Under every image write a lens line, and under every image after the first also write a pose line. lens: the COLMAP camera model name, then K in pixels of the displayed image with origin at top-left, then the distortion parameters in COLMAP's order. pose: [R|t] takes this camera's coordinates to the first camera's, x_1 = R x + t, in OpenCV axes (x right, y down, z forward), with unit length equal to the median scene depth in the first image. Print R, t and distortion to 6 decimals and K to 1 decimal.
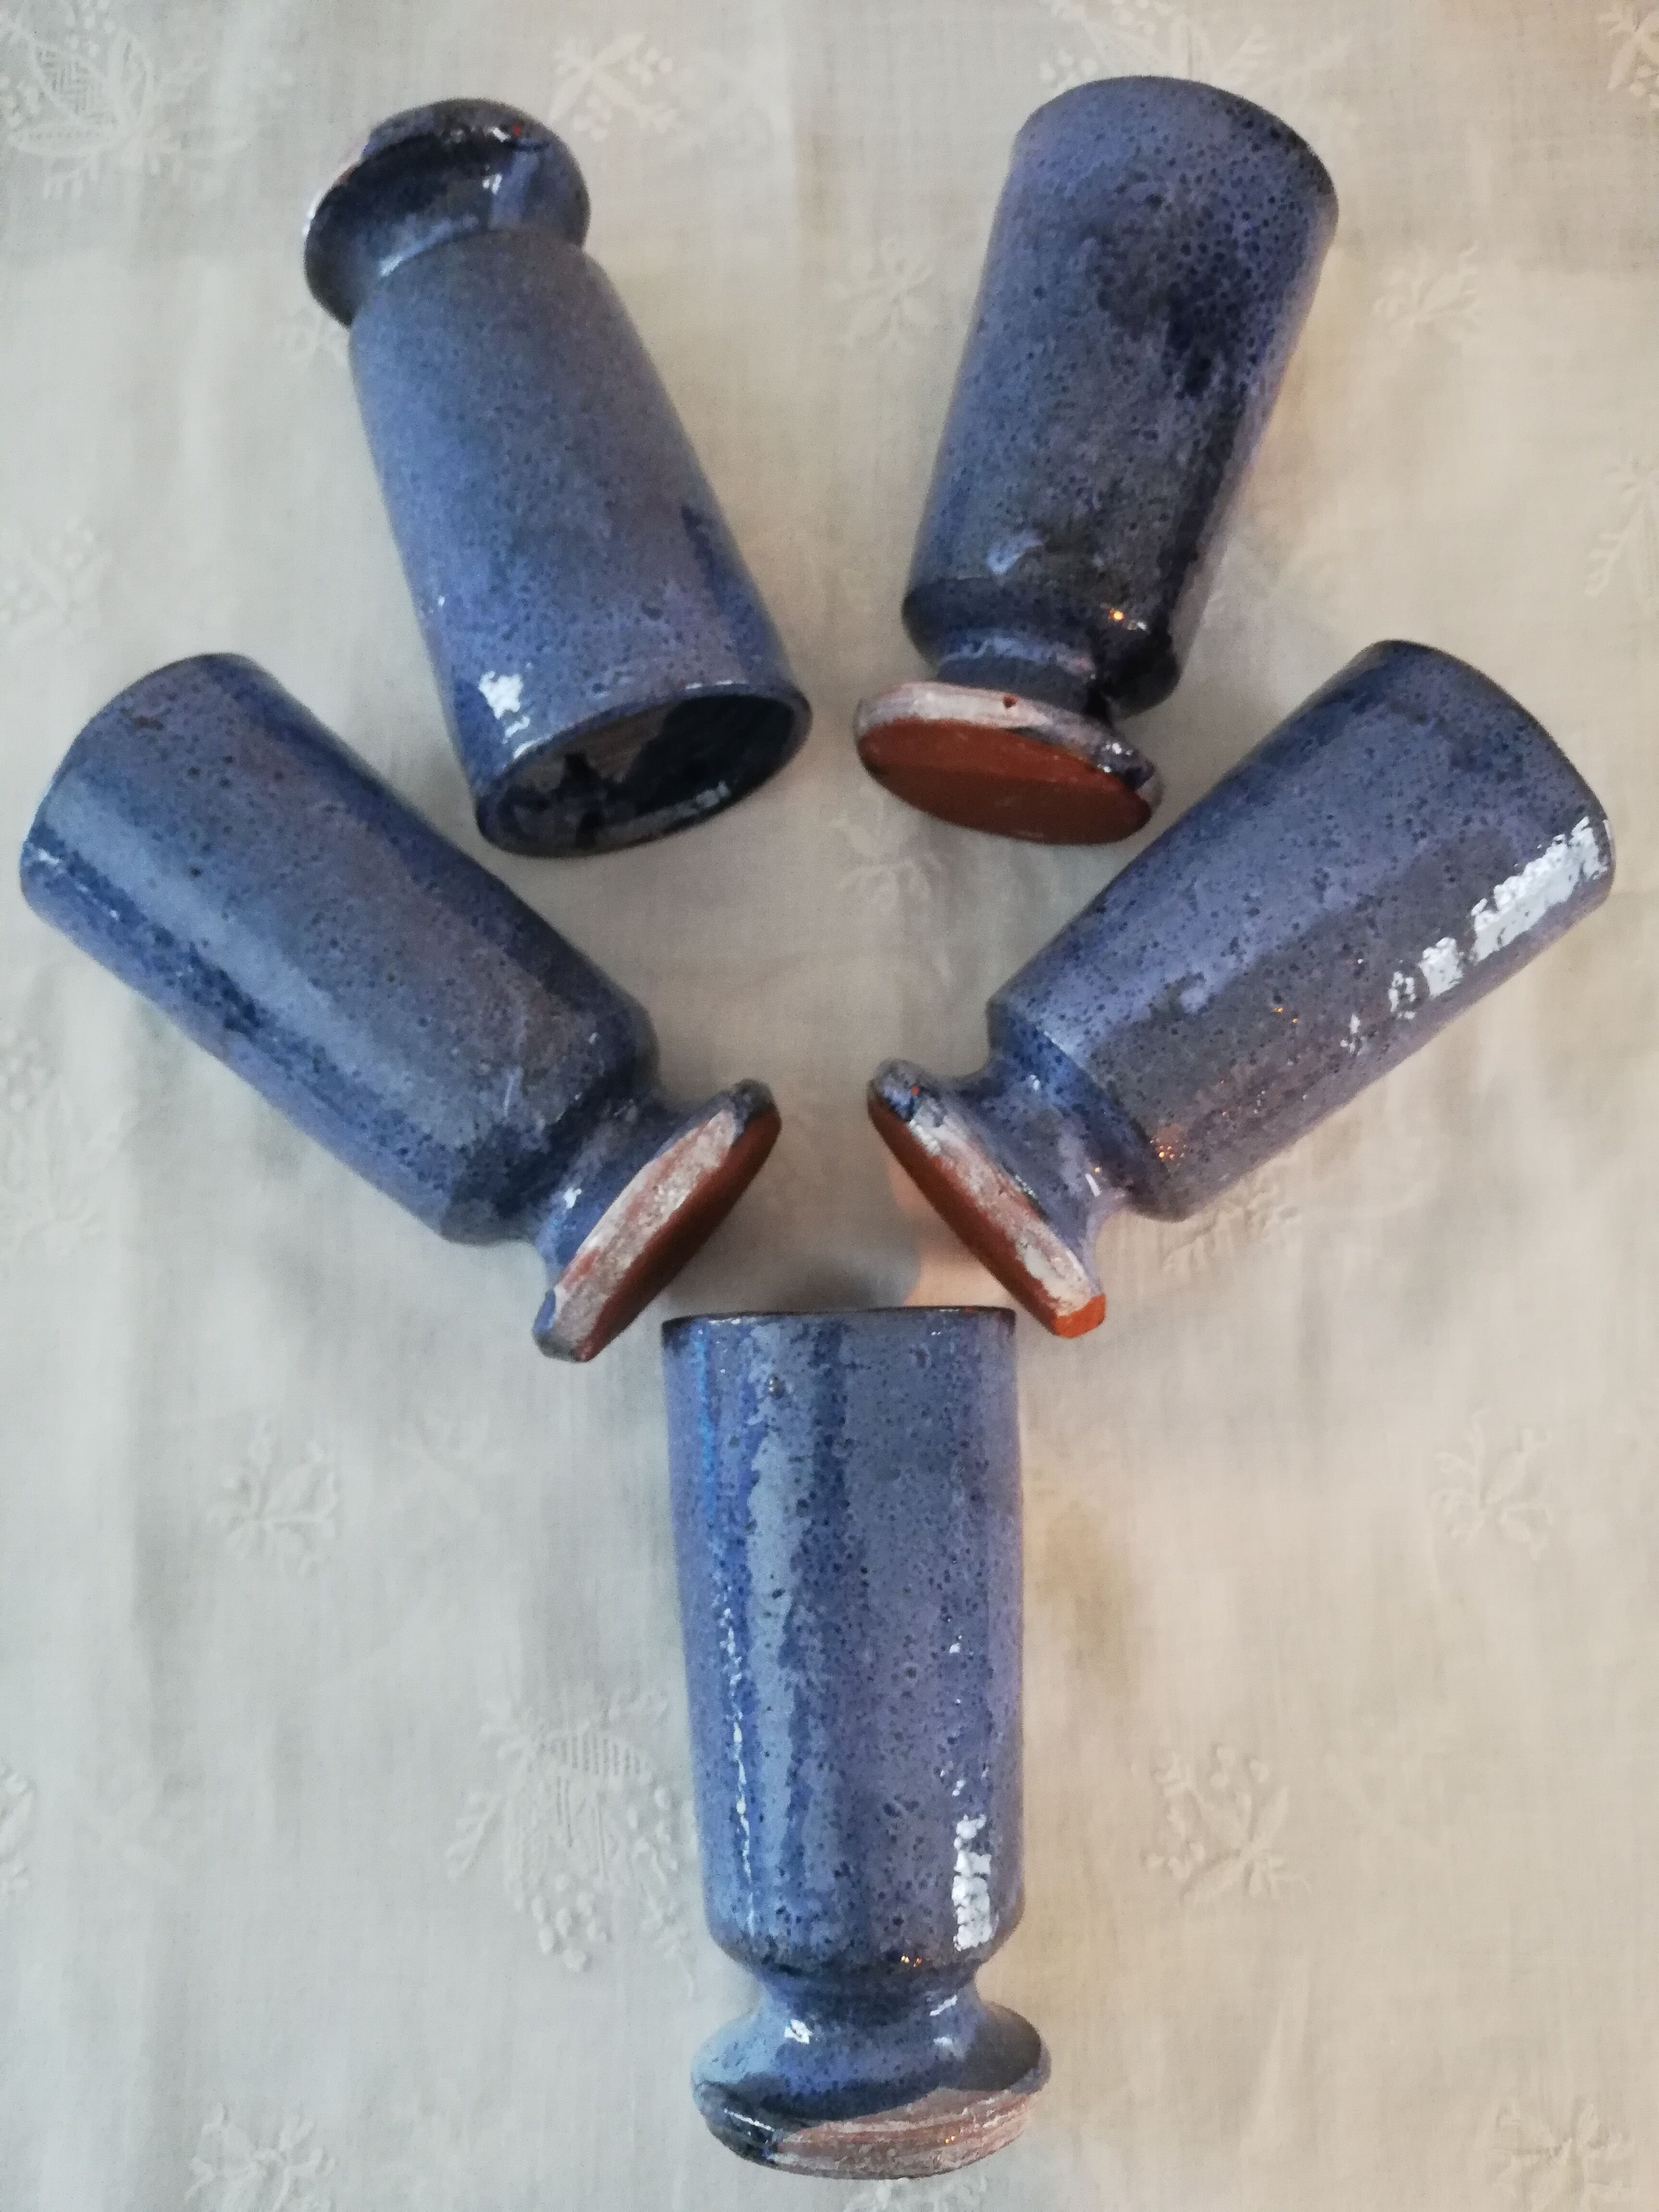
lens RADIAL K [[1667.2, 0, 829.5], [0, 1667.2, 1106.0], [0, 0, 1]] dist [-0.000773, -0.038430]
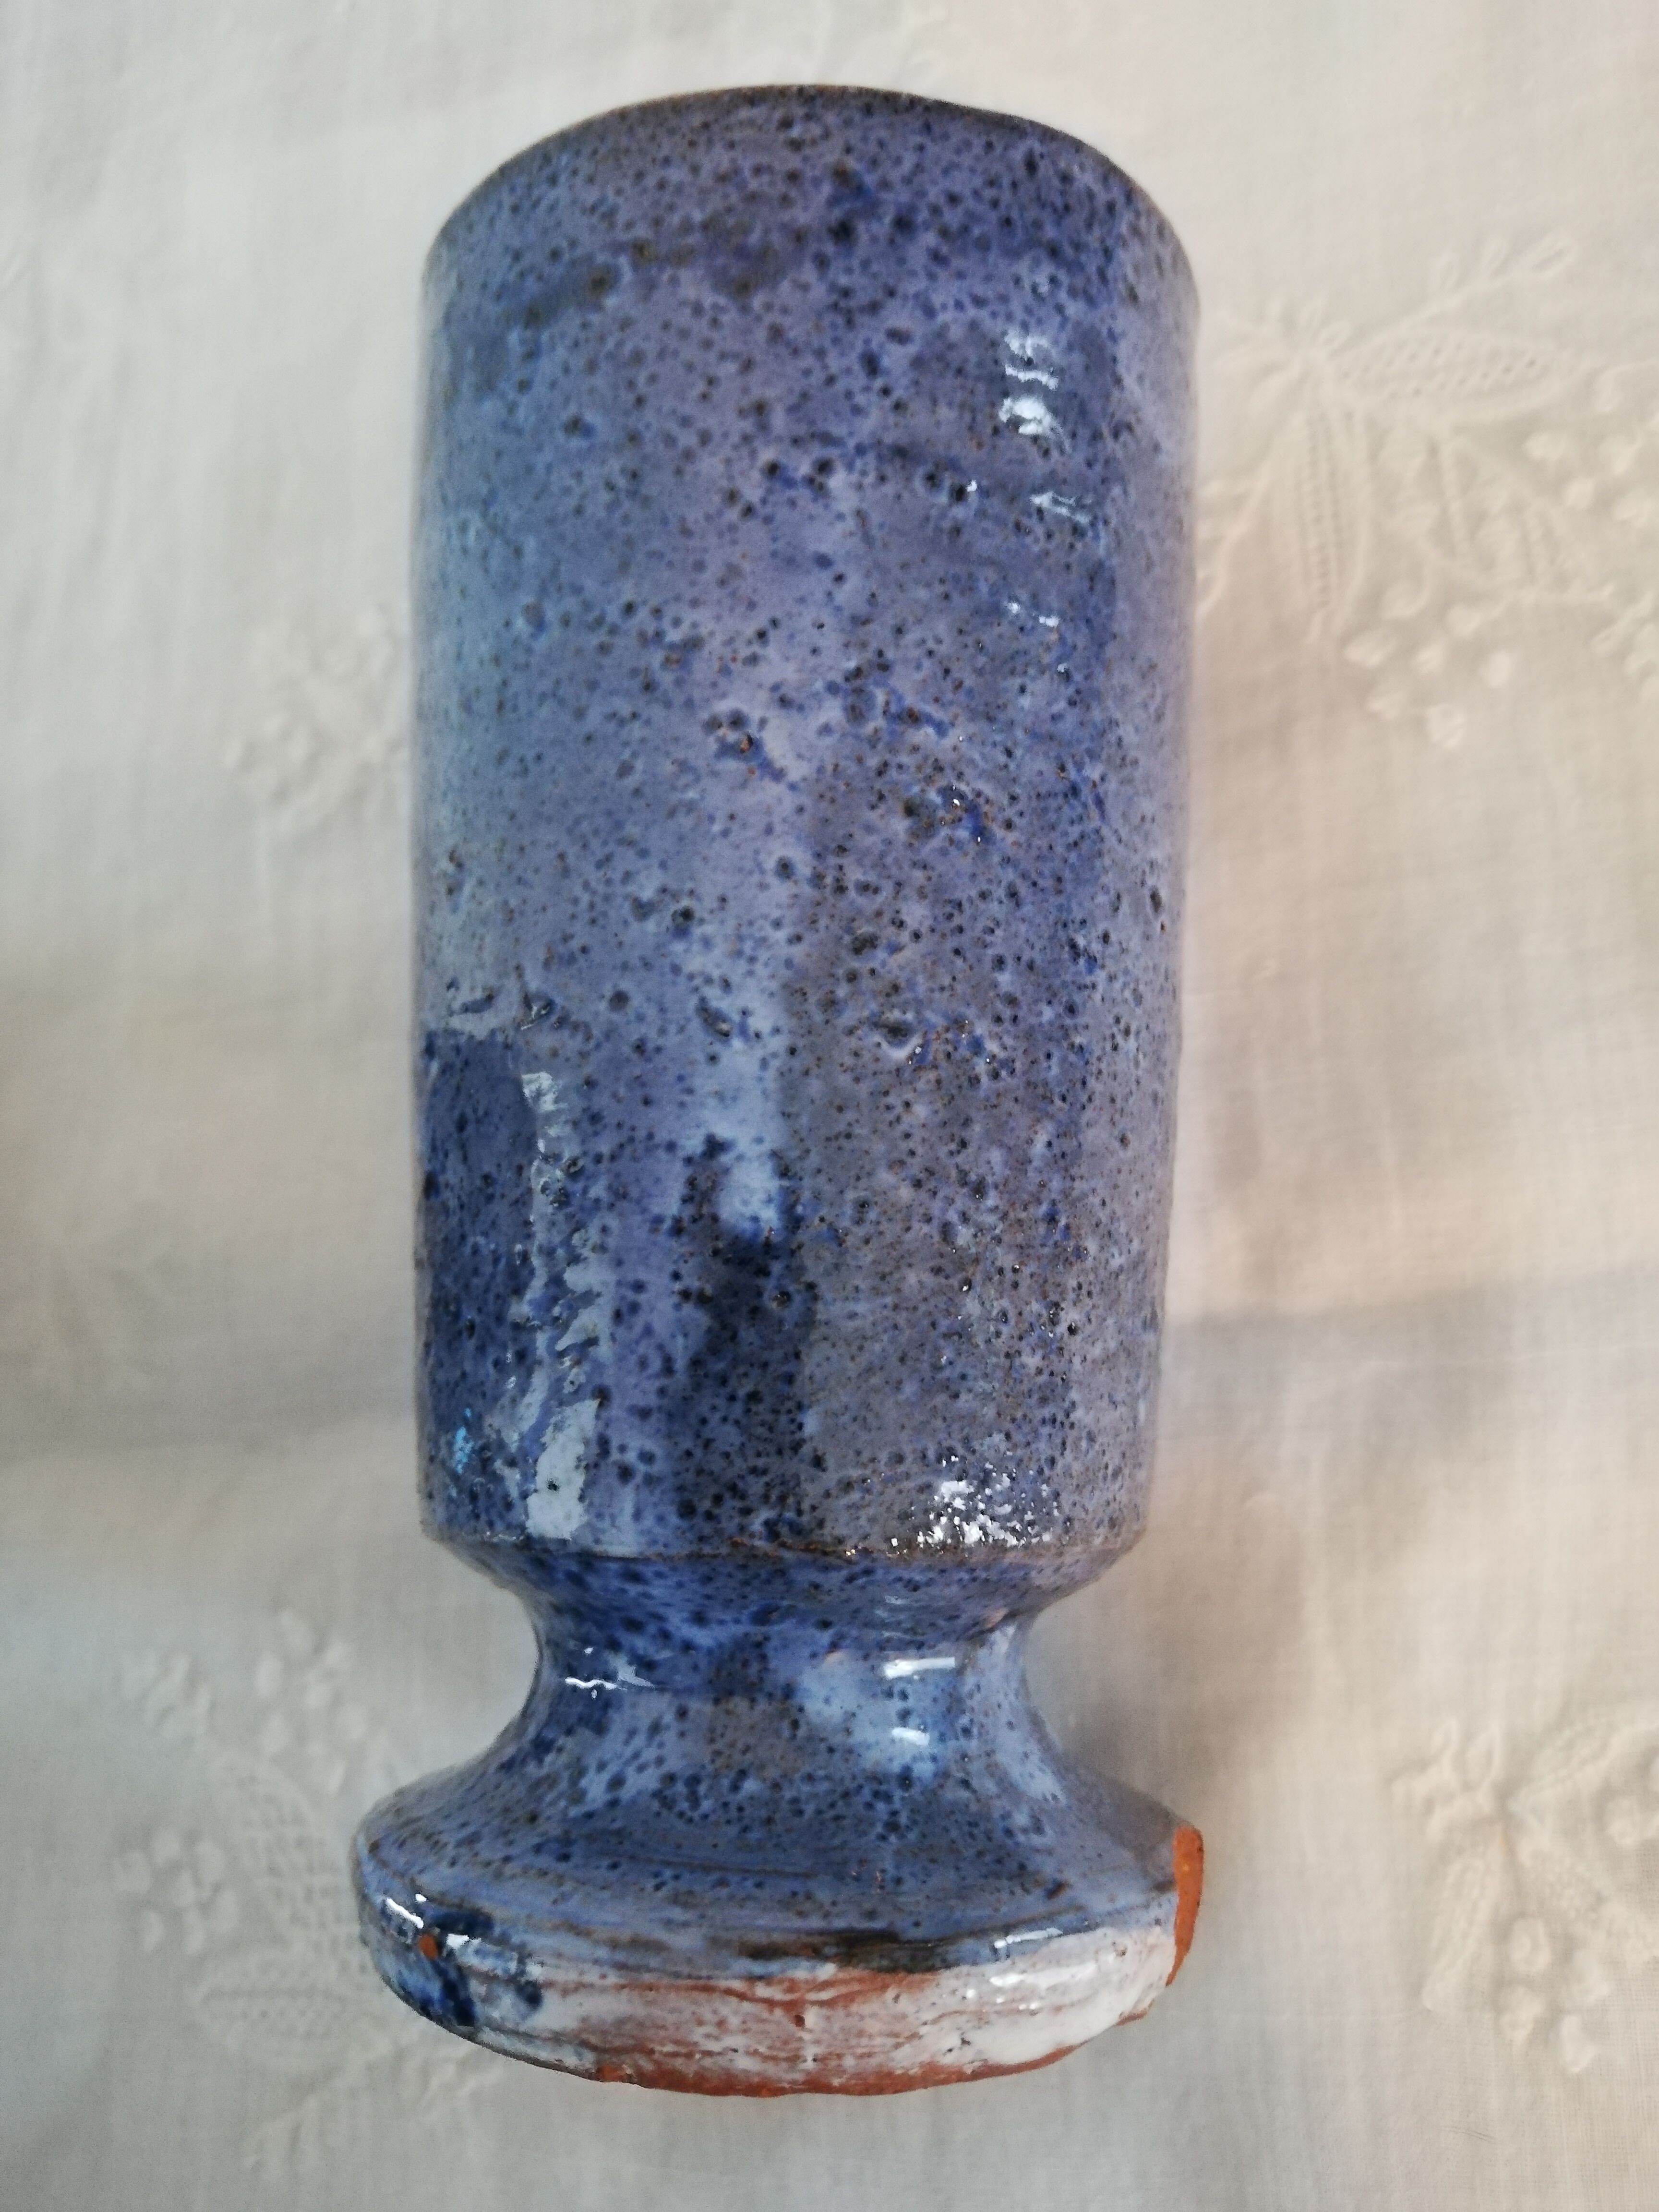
lens RADIAL K [[1656.0, 0, 829.5], [0, 1656.0, 1106.0], [0, 0, 1]] dist [0.006335, -0.051405]
pose [[0.653101, -0.745924, 0.130601, 0.199862], [0.748484, 0.662047, 0.038291, -0.079692], [-0.115026, 0.072745, 0.990695, 0.639627]]
